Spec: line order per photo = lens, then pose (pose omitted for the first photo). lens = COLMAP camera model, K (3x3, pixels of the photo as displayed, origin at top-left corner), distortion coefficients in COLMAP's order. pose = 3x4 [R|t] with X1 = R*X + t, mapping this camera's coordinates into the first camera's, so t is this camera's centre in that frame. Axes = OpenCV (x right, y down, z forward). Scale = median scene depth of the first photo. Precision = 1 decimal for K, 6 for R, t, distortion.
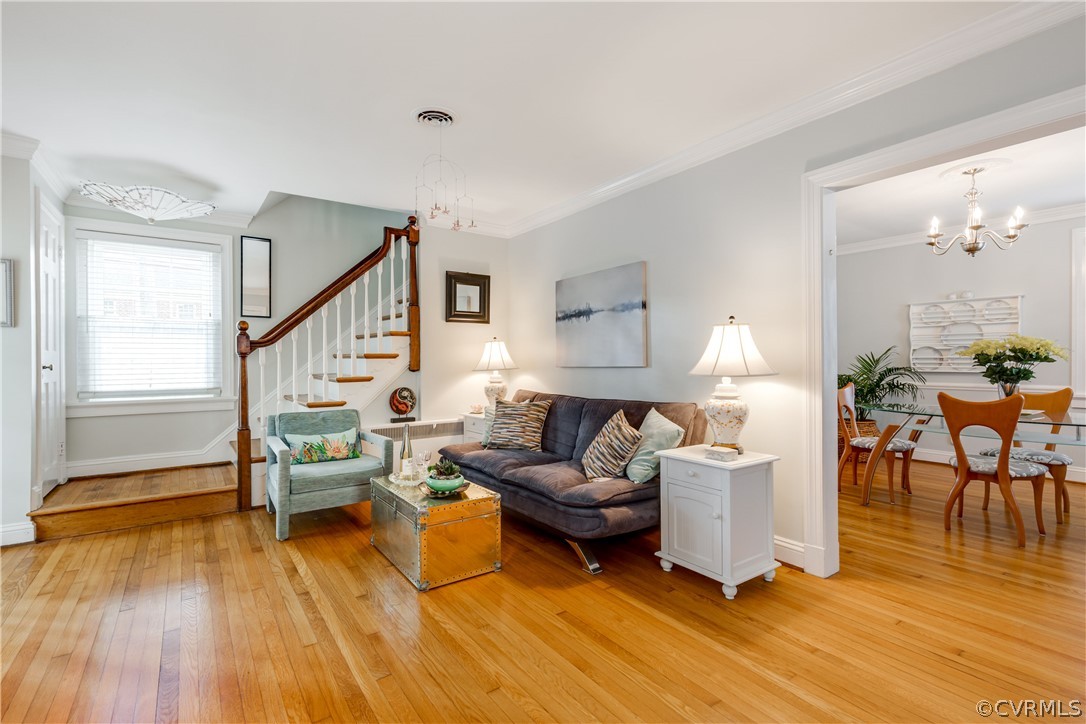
lens RADIAL K [[492.2, 0, 536.8], [0, 492.2, 360.0], [0, 0, 1]] dist [0.000093, -0.000033]
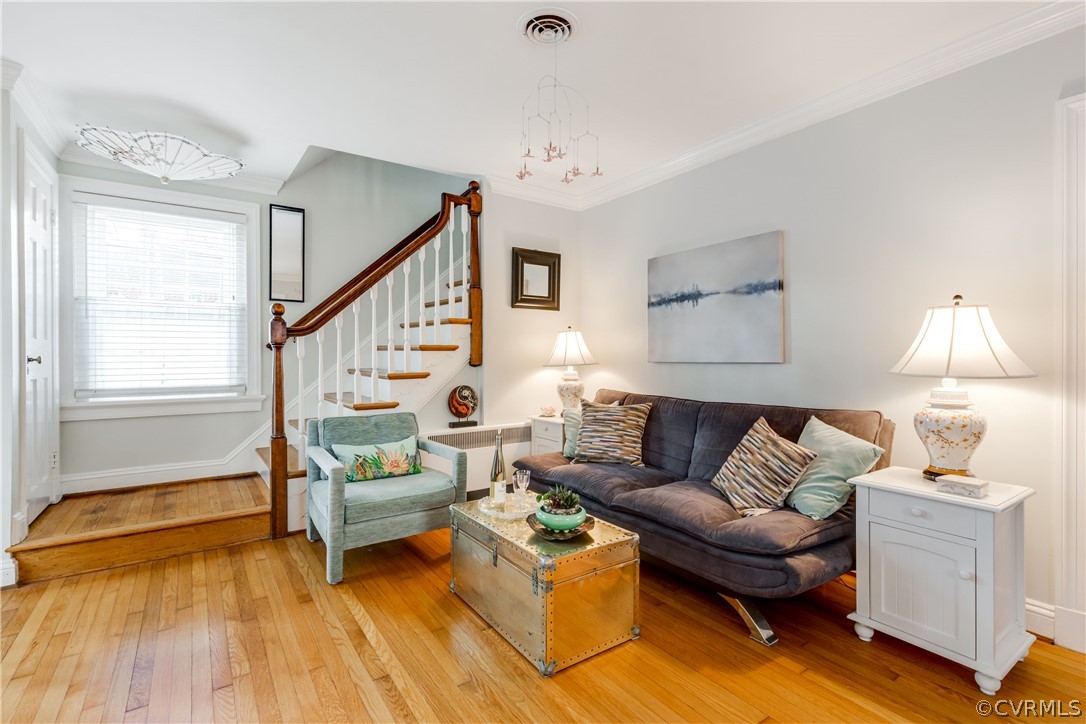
lens RADIAL K [[500.9, 0, 546.0], [0, 500.9, 355.7], [0, 0, 1]] dist [0.002030, 0.000084]
pose [[0.999977, 0.004998, -0.004678, -0.154828], [-0.004978, 0.999978, 0.004413, 0.000664], [0.004700, -0.004390, 0.999979, 0.180370]]
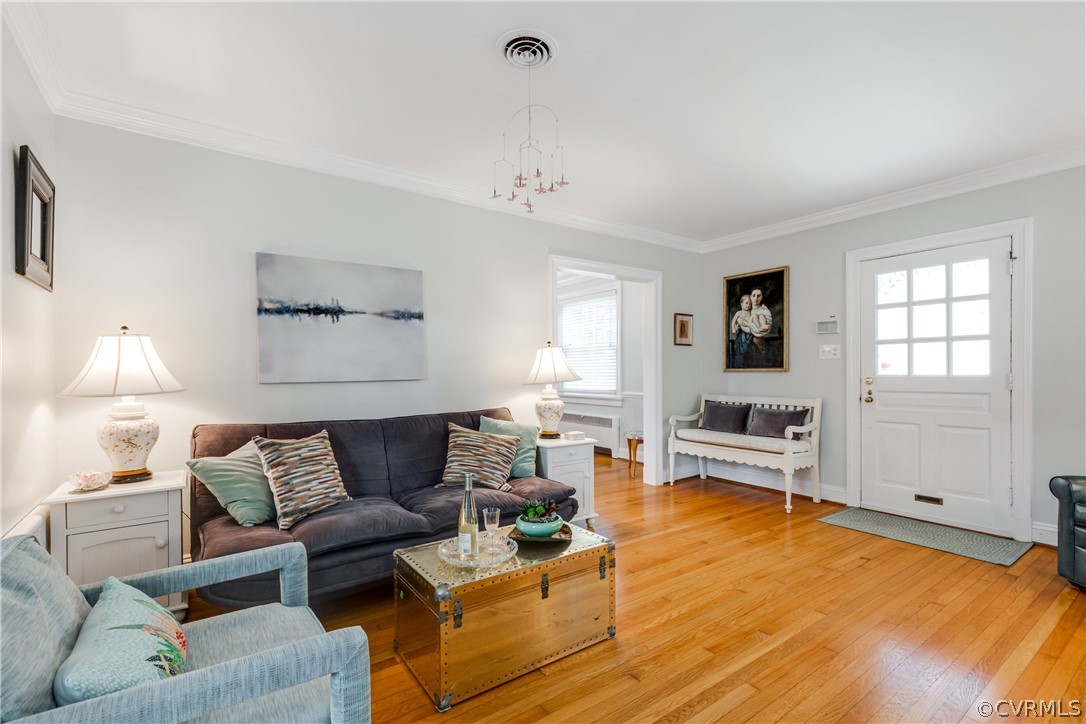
lens RADIAL K [[480.5, 0, 538.2], [0, 480.5, 376.8], [0, 0, 1]] dist [0.000815, 0.000036]
pose [[0.000396, -0.010551, 0.999944, -0.720249], [0.000552, 0.999944, 0.010551, -0.001165], [-1.000000, 0.000548, 0.000402, 0.748755]]
